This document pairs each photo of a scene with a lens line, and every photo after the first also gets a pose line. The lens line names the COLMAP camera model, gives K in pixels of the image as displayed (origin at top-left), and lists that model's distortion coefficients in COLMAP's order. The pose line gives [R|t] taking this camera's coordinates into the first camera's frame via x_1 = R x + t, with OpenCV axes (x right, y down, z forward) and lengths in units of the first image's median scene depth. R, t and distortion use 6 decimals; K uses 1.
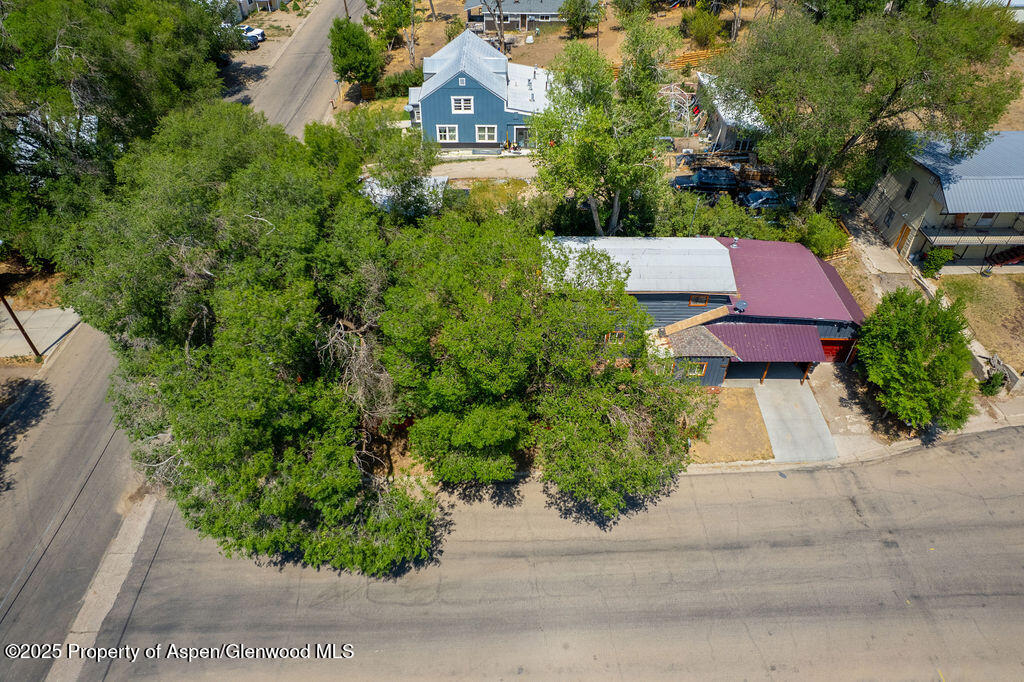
lens RADIAL K [[651.5, 0, 512.6], [0, 651.5, 344.7], [0, 0, 1]] dist [-0.062569, 0.054135]
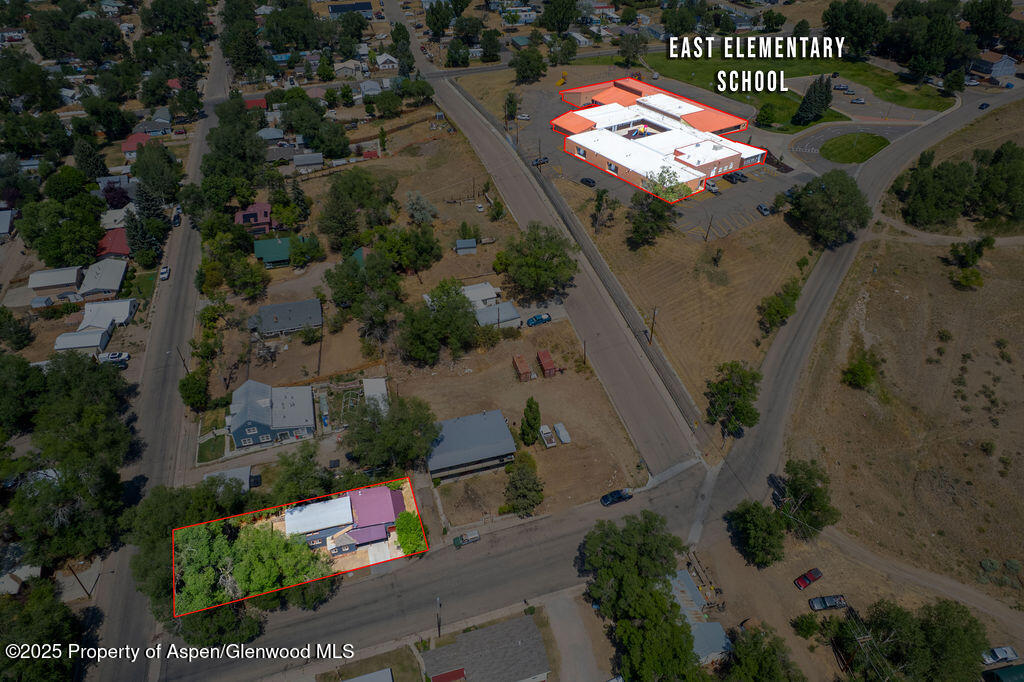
lens RADIAL K [[651.5, 0, 509.0], [0, 651.5, 350.5], [0, 0, 1]] dist [-0.062569, 0.054135]
pose [[0.960549, -0.170612, 0.219629, 0.532251], [0.179164, 0.983626, -0.019475, -0.696050], [-0.212710, 0.058057, 0.975389, -2.210635]]
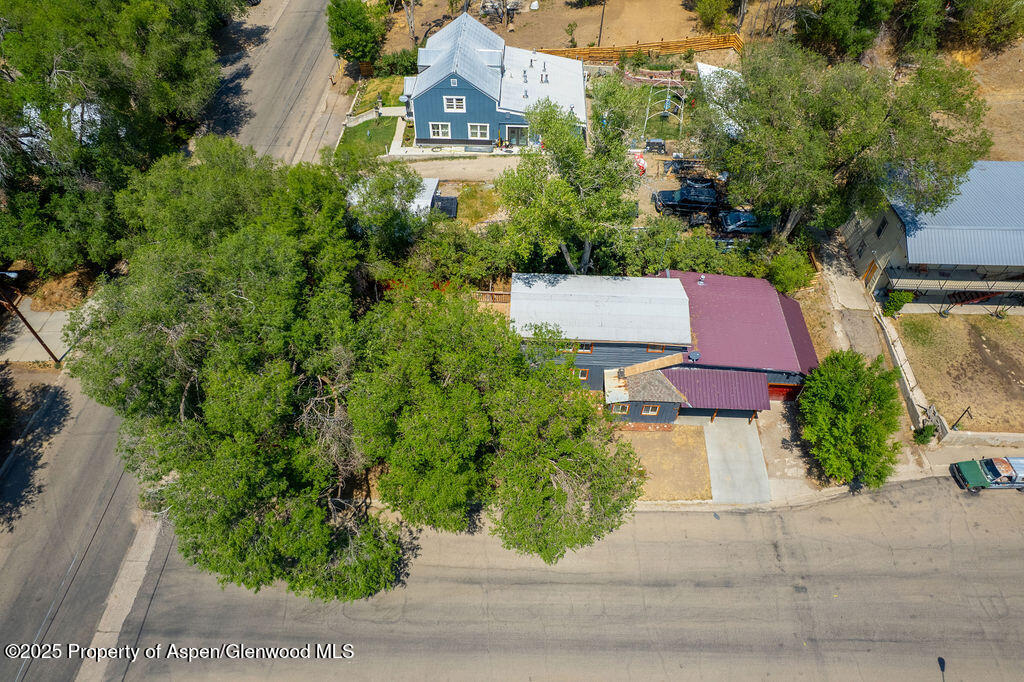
lens RADIAL K [[651.5, 0, 512.0], [0, 651.5, 344.4], [0, 0, 1]] dist [-0.062569, 0.054135]
pose [[0.999063, 0.034916, -0.025572, 0.079547], [-0.031081, 0.990016, 0.137482, -0.223085], [0.030117, -0.136559, 0.990174, -0.072434]]
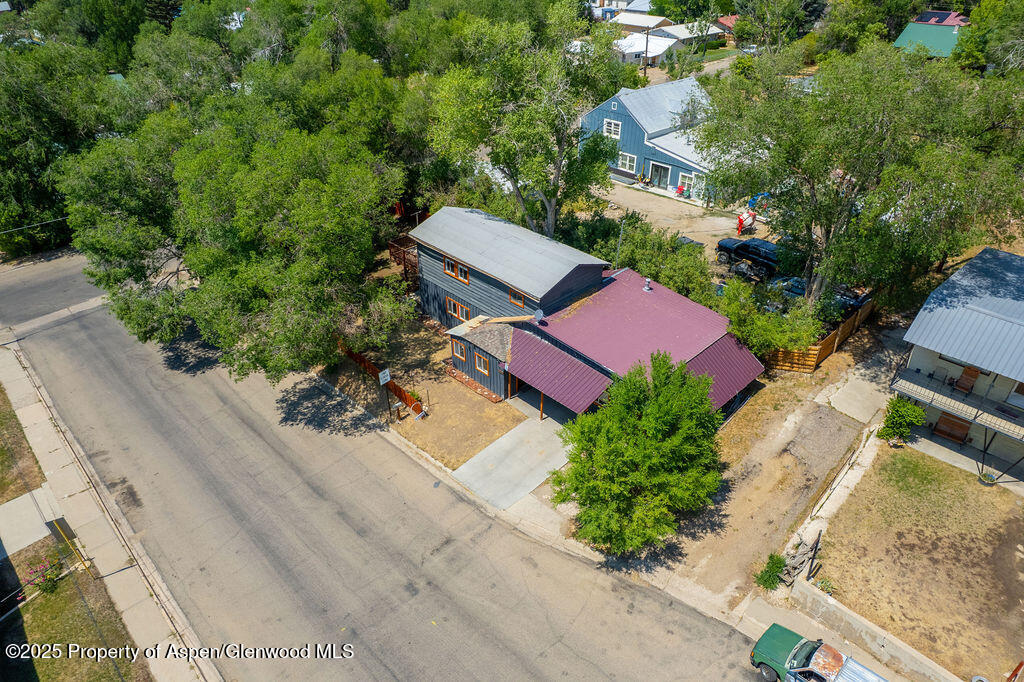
lens RADIAL K [[651.5, 0, 518.2], [0, 651.5, 340.0], [0, 0, 1]] dist [-0.062569, 0.054135]
pose [[0.696700, 0.387479, -0.603713, 0.903826], [-0.472276, 0.881211, 0.020567, -0.037618], [0.539967, 0.270790, 0.796937, 0.293234]]
